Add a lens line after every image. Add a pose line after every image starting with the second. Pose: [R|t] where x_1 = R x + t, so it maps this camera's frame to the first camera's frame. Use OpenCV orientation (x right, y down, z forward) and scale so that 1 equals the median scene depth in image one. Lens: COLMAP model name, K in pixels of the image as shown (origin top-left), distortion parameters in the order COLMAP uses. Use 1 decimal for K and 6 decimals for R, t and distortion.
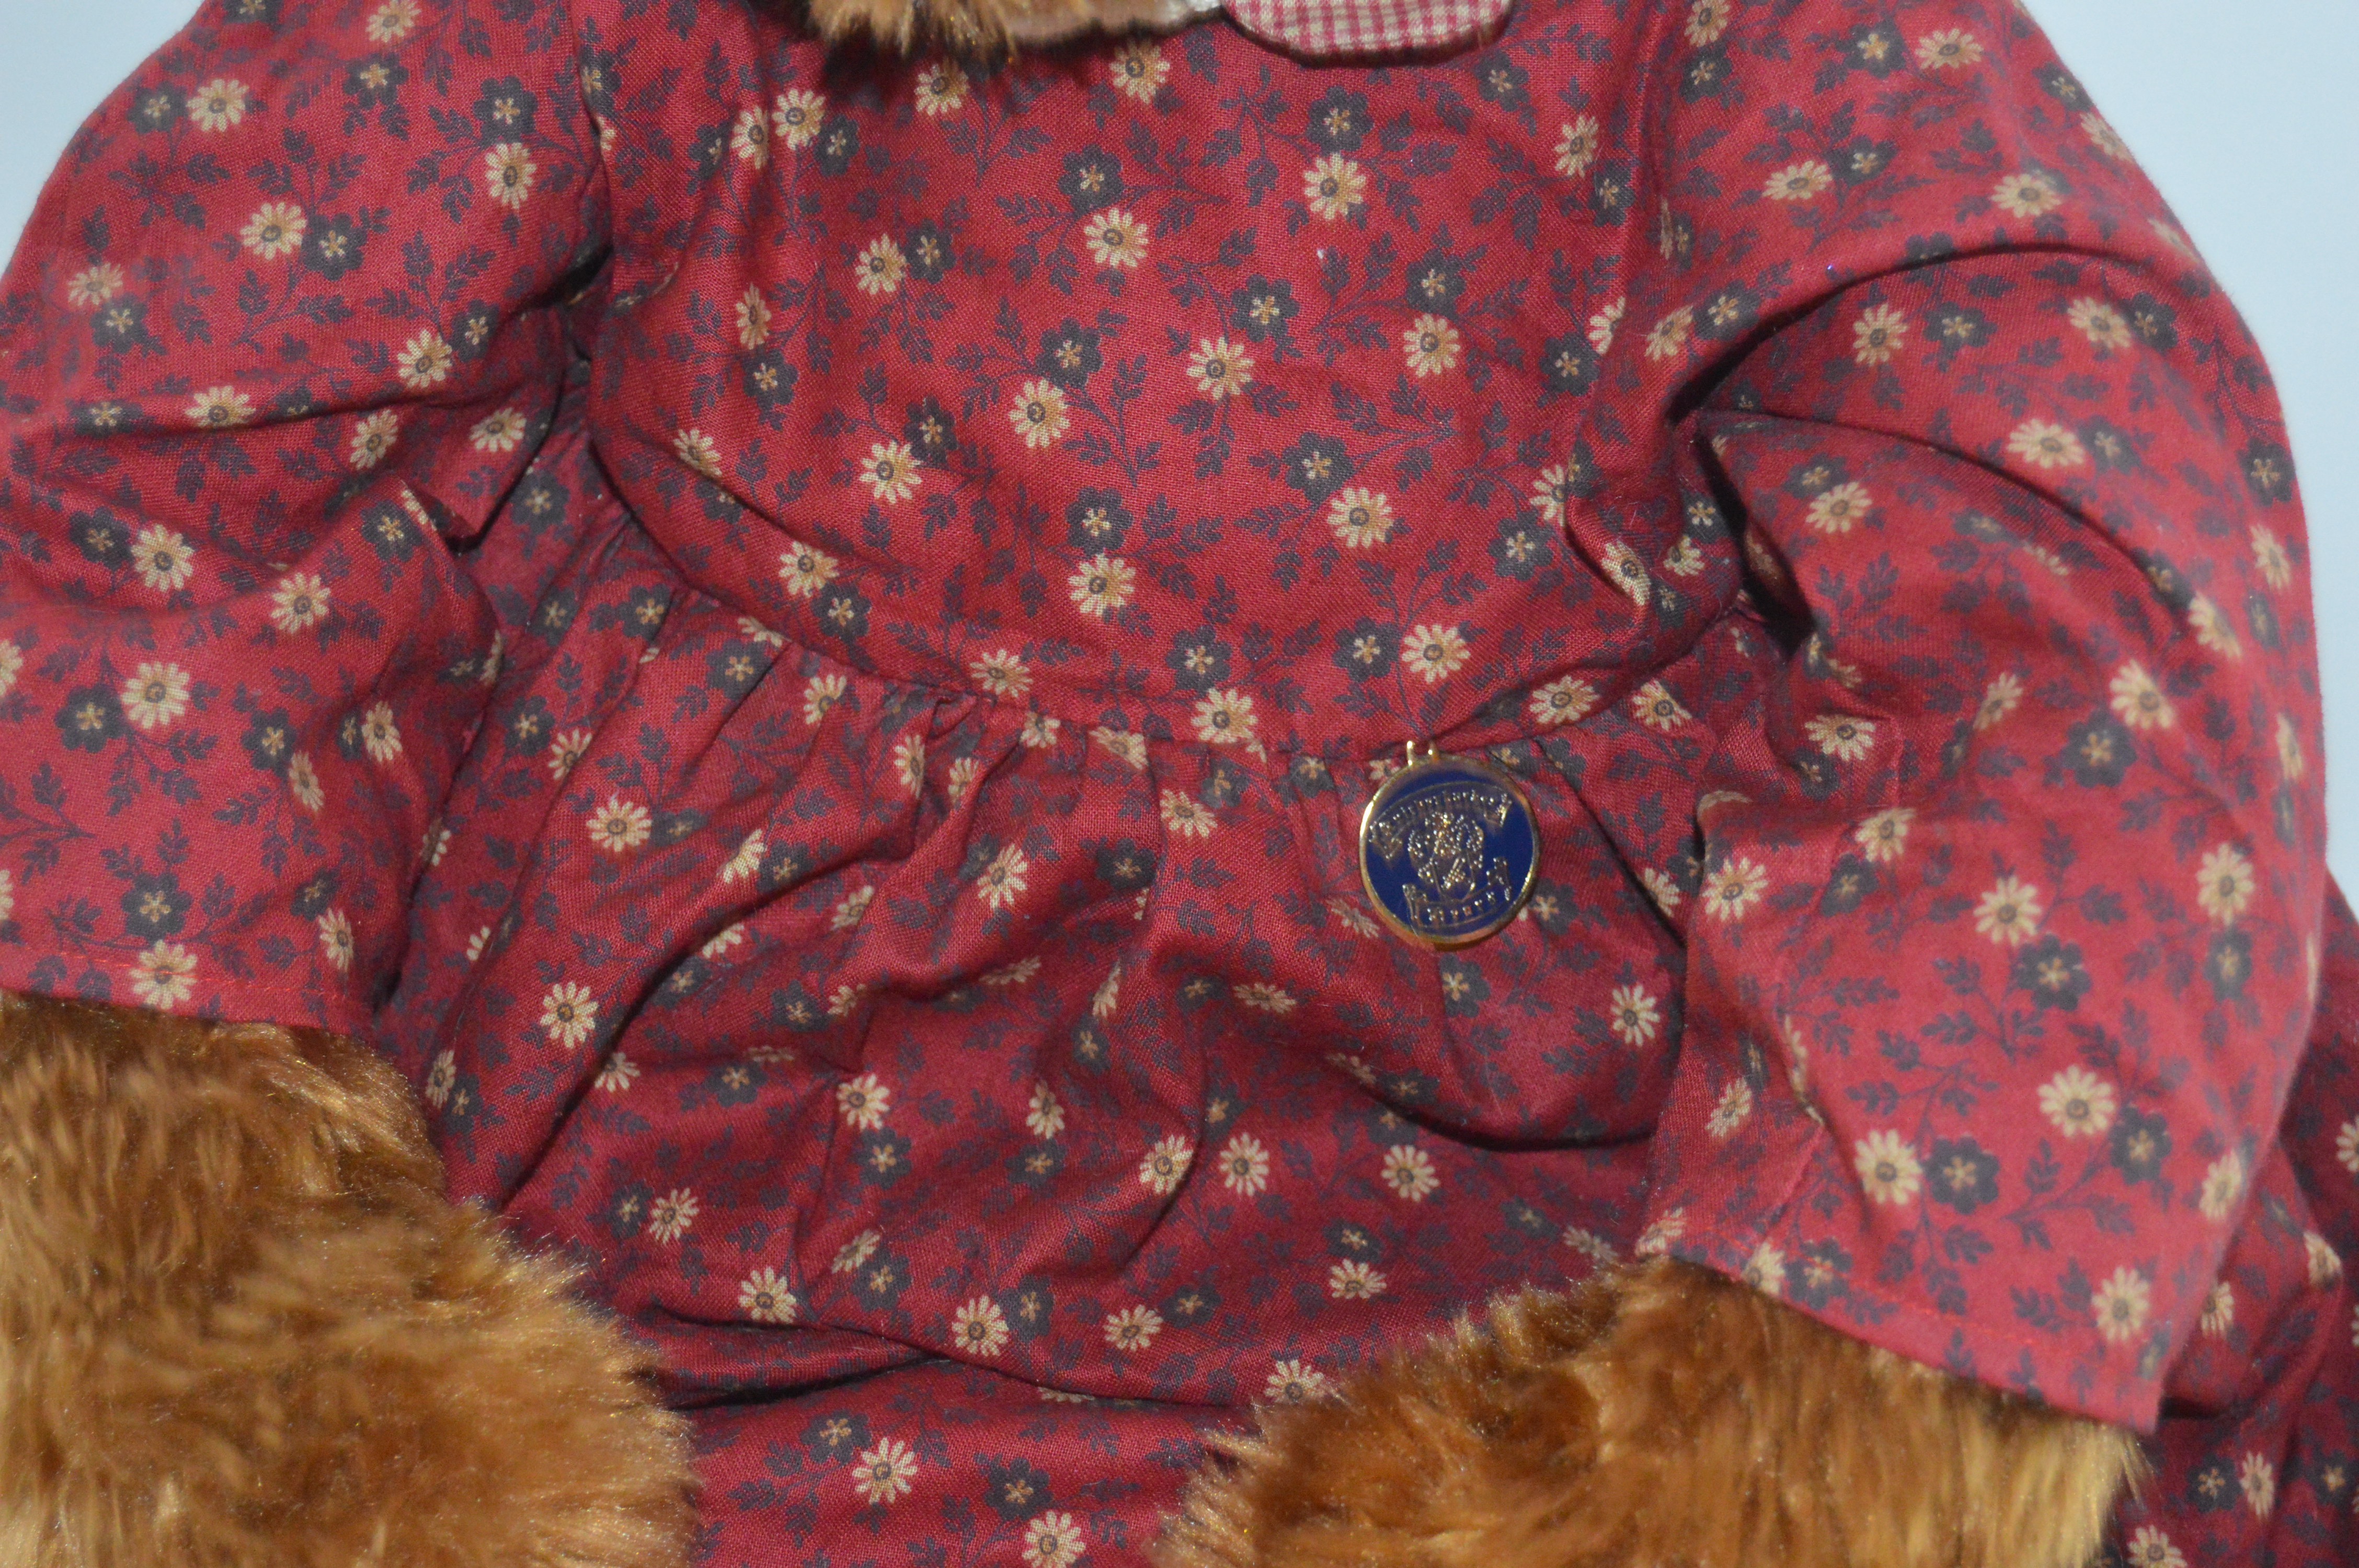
lens RADIAL K [[4638.4, 0, 1179.5], [0, 4638.4, 784.0], [0, 0, 1]] dist [-0.007125, -0.385927]
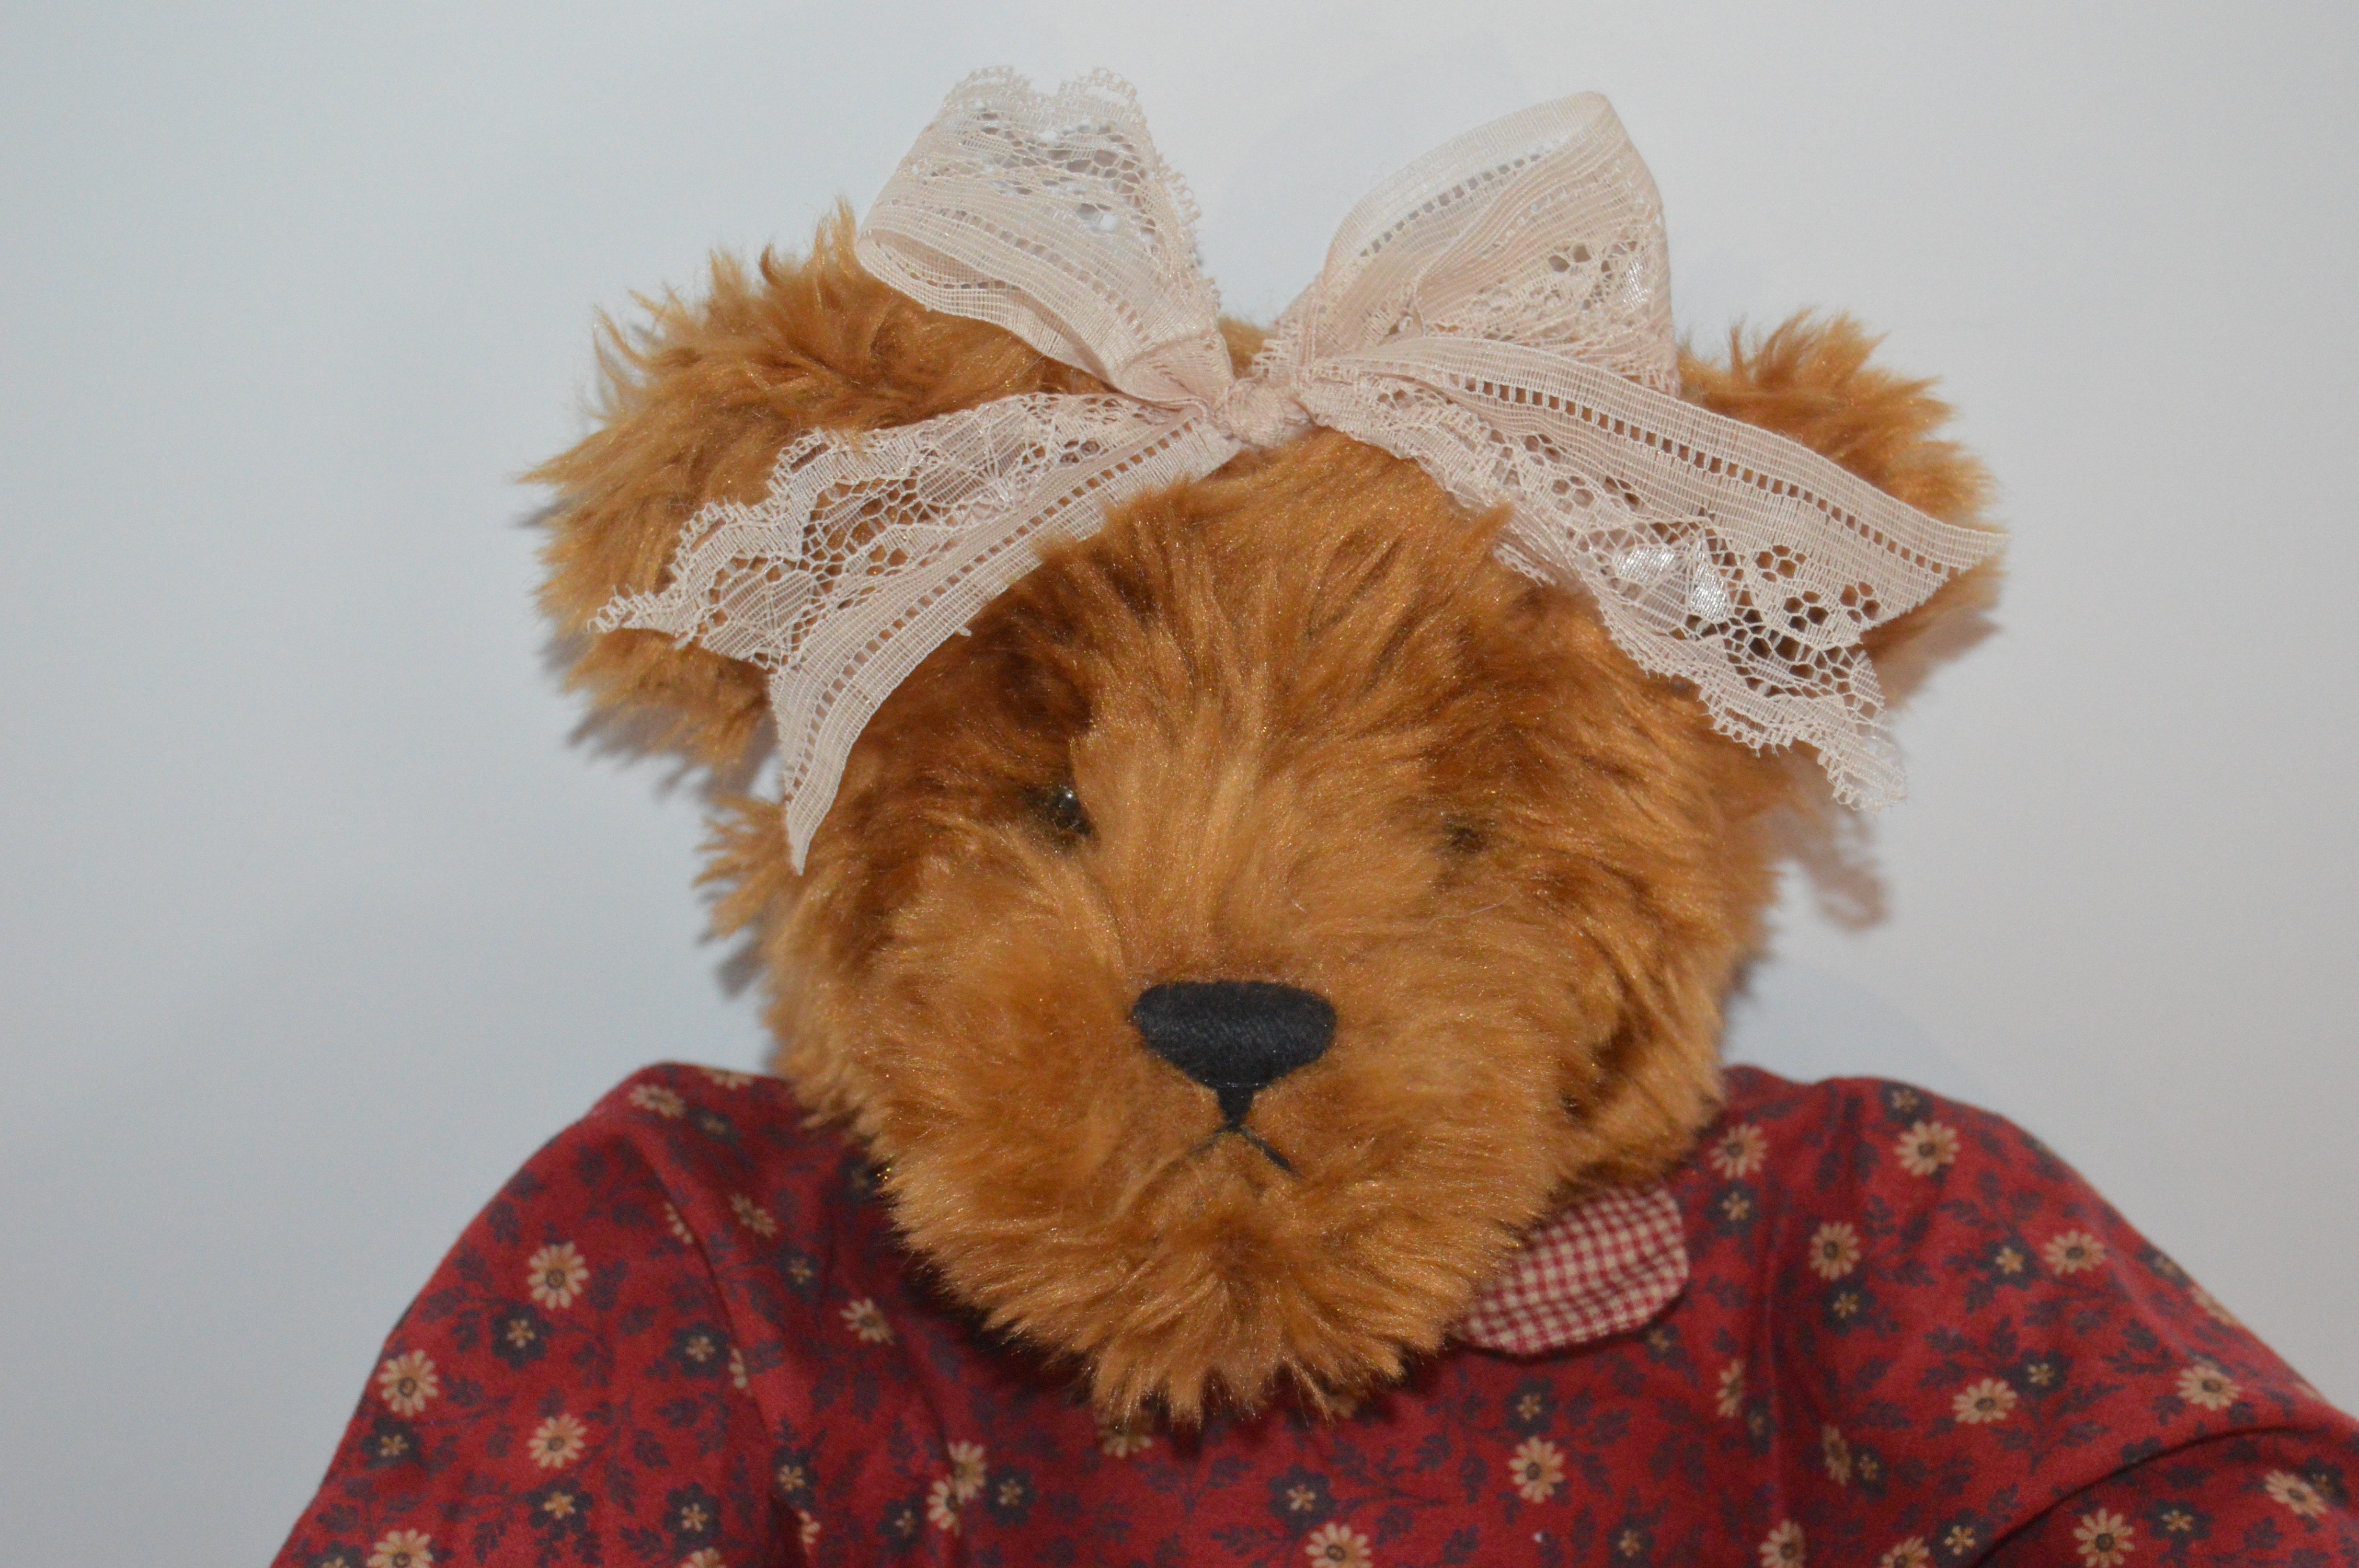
lens RADIAL K [[4638.4, 0, 1179.5], [0, 4638.4, 784.0], [0, 0, 1]] dist [-0.007125, -0.385927]
pose [[0.962130, -0.126630, 0.241392, -0.272751], [0.169505, 0.971449, -0.165998, -0.119254], [-0.213480, 0.200629, 0.956125, 0.000289]]
